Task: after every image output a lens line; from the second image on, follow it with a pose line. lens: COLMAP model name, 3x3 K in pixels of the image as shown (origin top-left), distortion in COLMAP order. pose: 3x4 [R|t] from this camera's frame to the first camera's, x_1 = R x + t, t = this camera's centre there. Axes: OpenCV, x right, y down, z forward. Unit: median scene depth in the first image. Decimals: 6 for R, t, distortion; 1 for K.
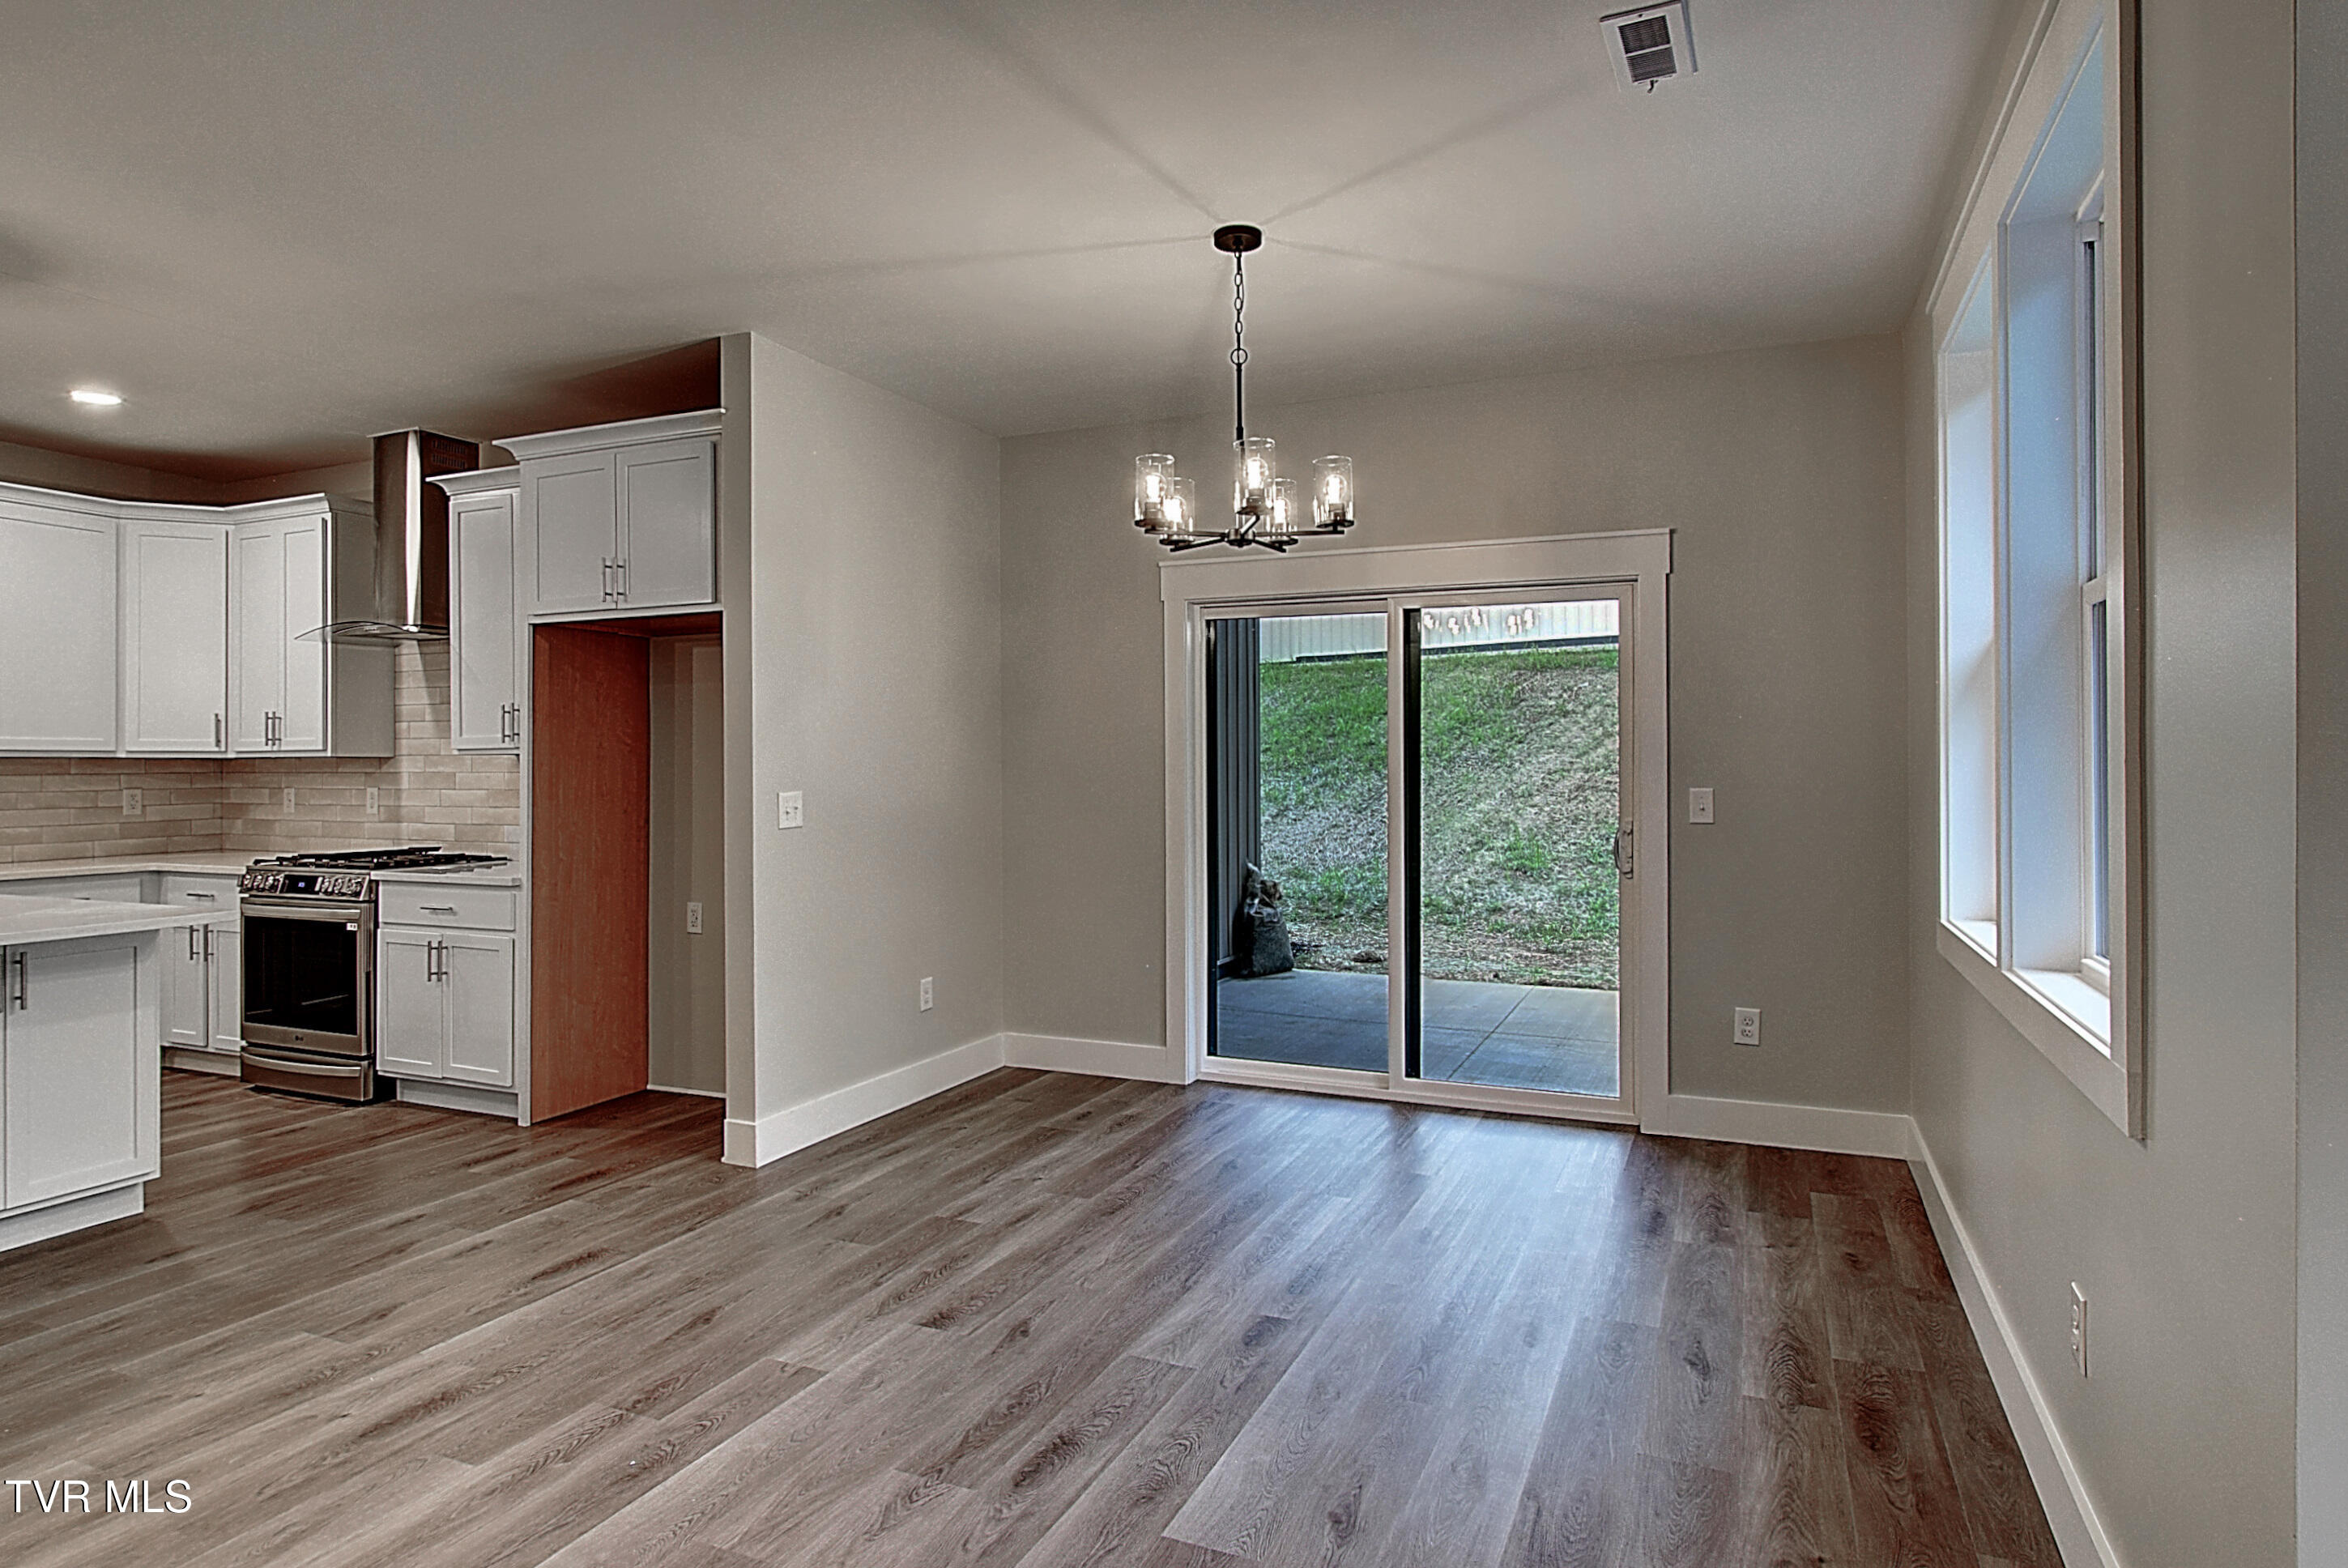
lens RADIAL K [[1309.7, 0, 1169.2], [0, 1309.7, 764.7], [0, 0, 1]] dist [-0.002065, -0.000062]
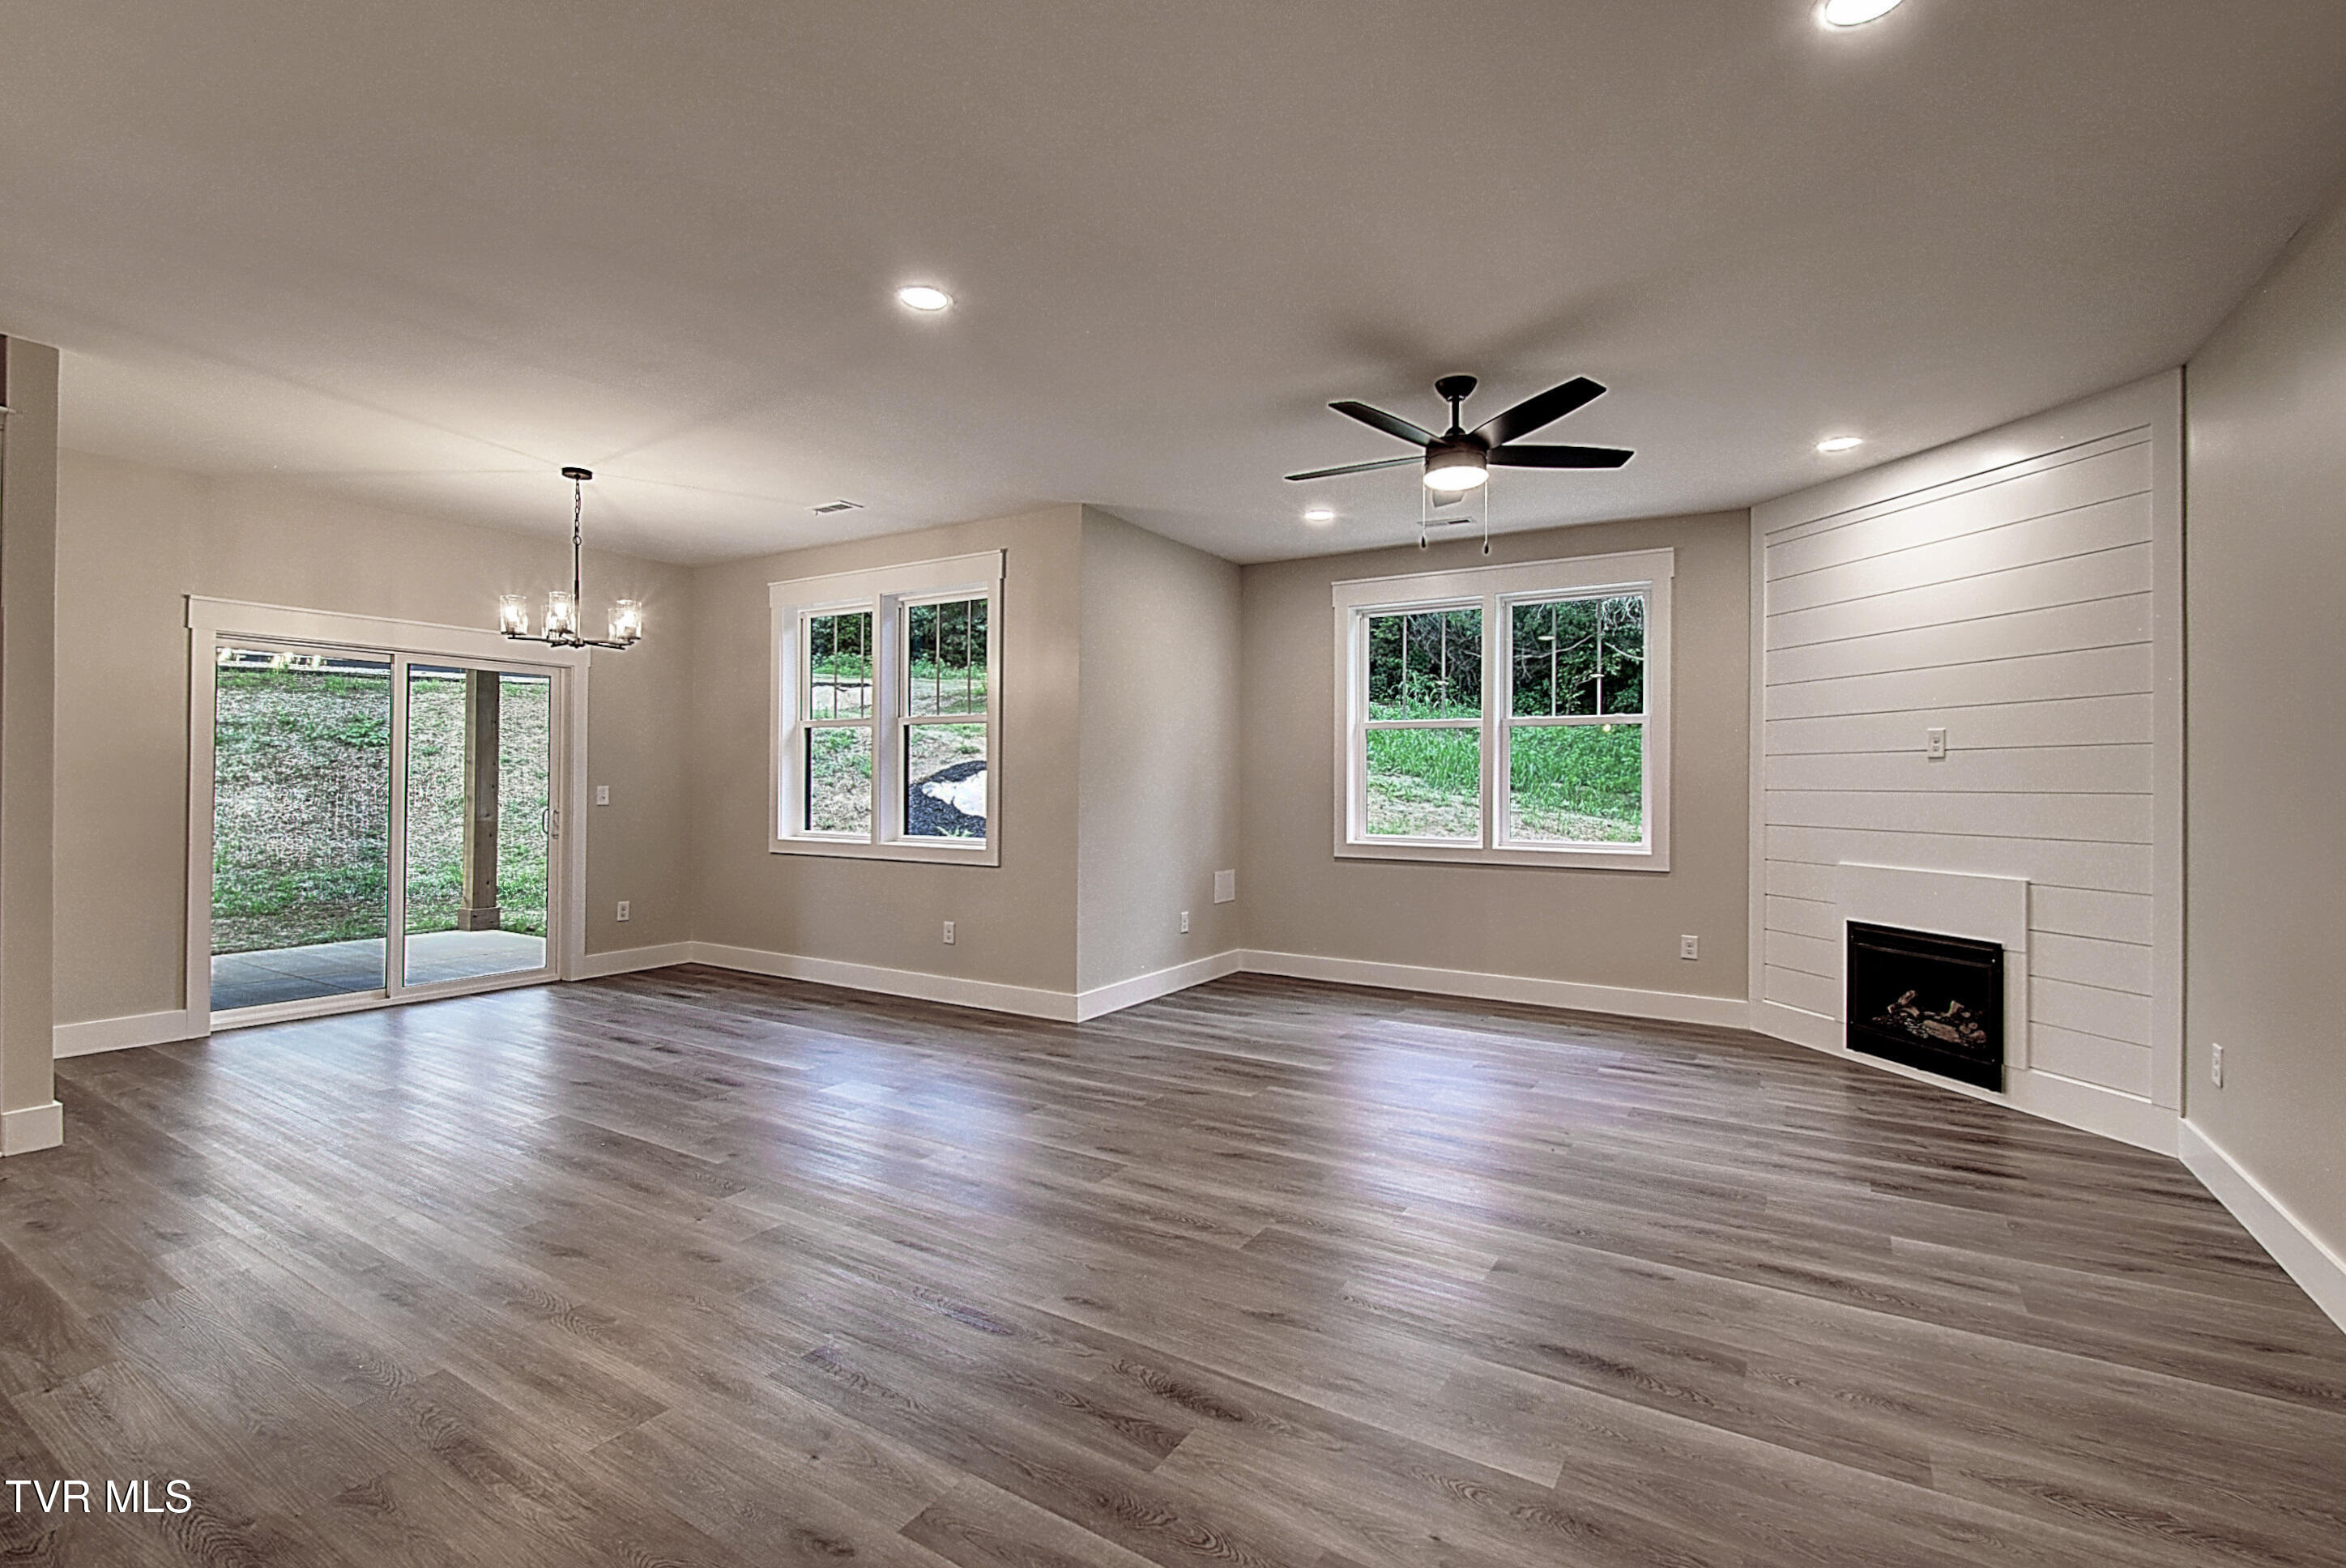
lens RADIAL K [[1057.6, 0, 1173.0], [0, 1057.6, 774.3], [0, 0, 1]] dist [0.017939, -0.017767]
pose [[0.139258, 0.010558, 0.990200, -0.924608], [-0.008314, 0.999920, -0.009492, 0.008857], [-0.990221, -0.006910, 0.139334, -0.002174]]
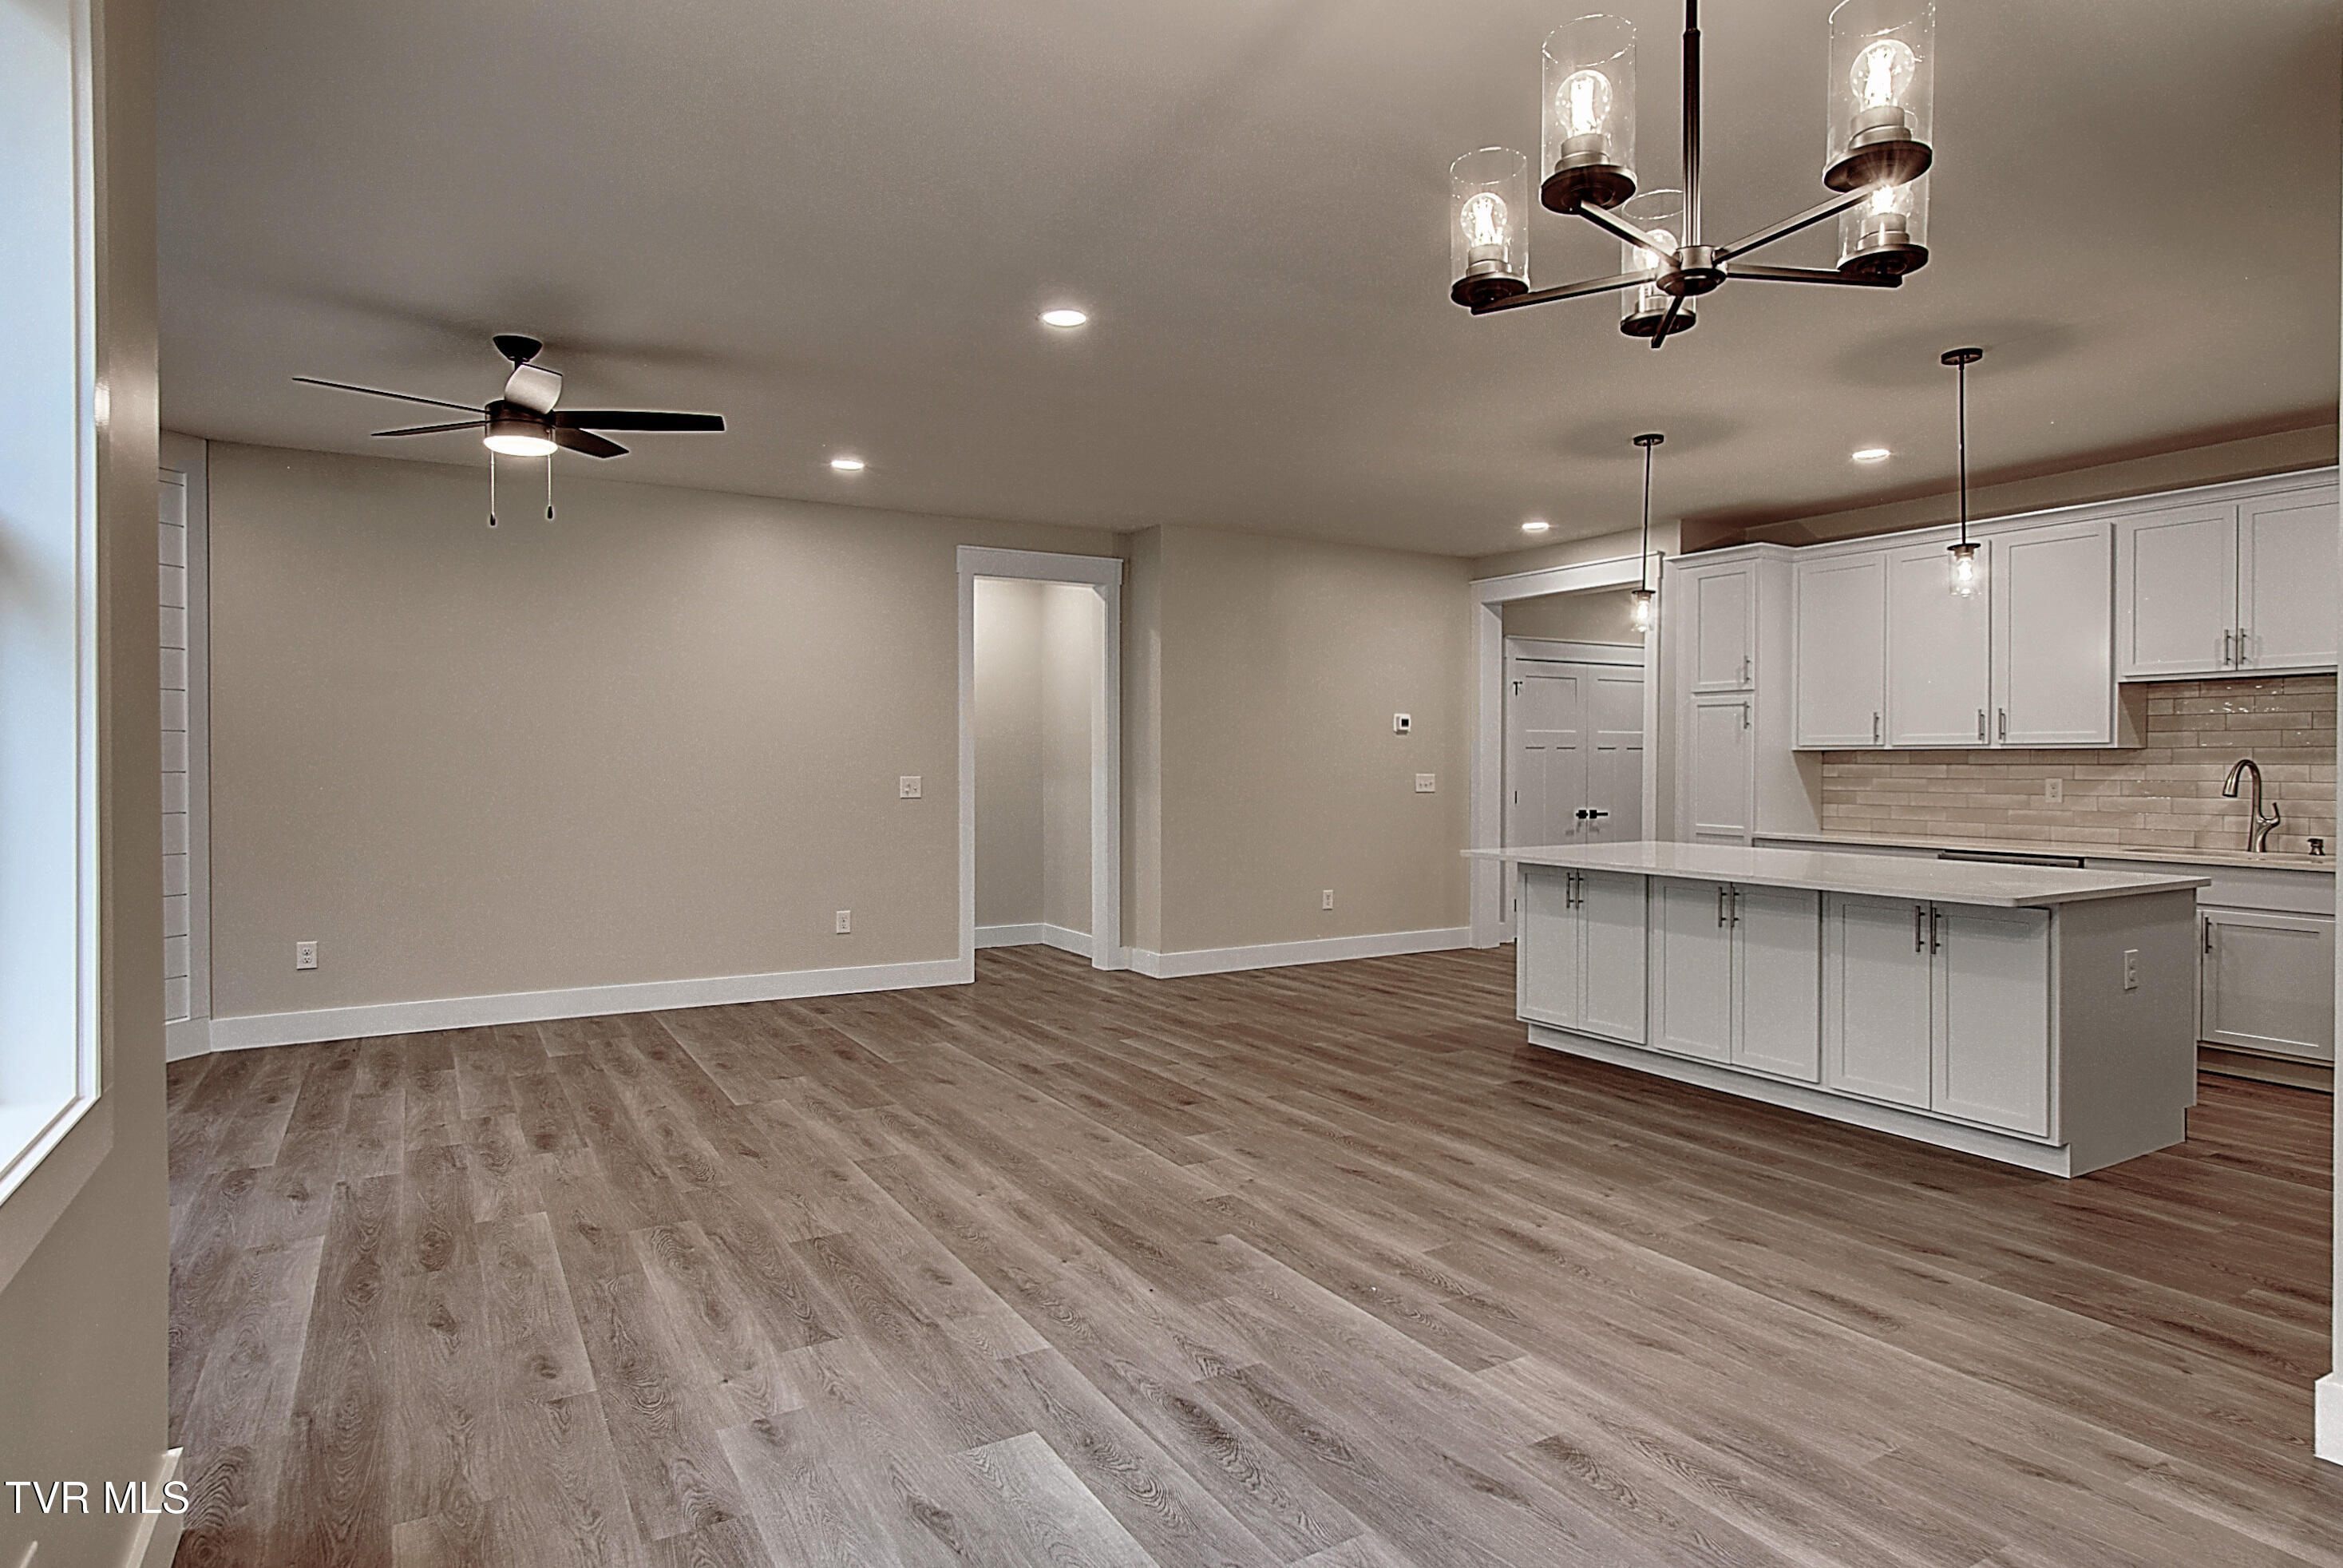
lens RADIAL K [[1289.1, 0, 1172.4], [0, 1289.1, 767.2], [0, 0, 1]] dist [-0.000986, 0.000366]
pose [[-0.582850, 0.008715, -0.812533, 0.392844], [0.002635, 0.999957, 0.008835, -0.002304], [0.812576, 0.003009, -0.582848, 0.821902]]
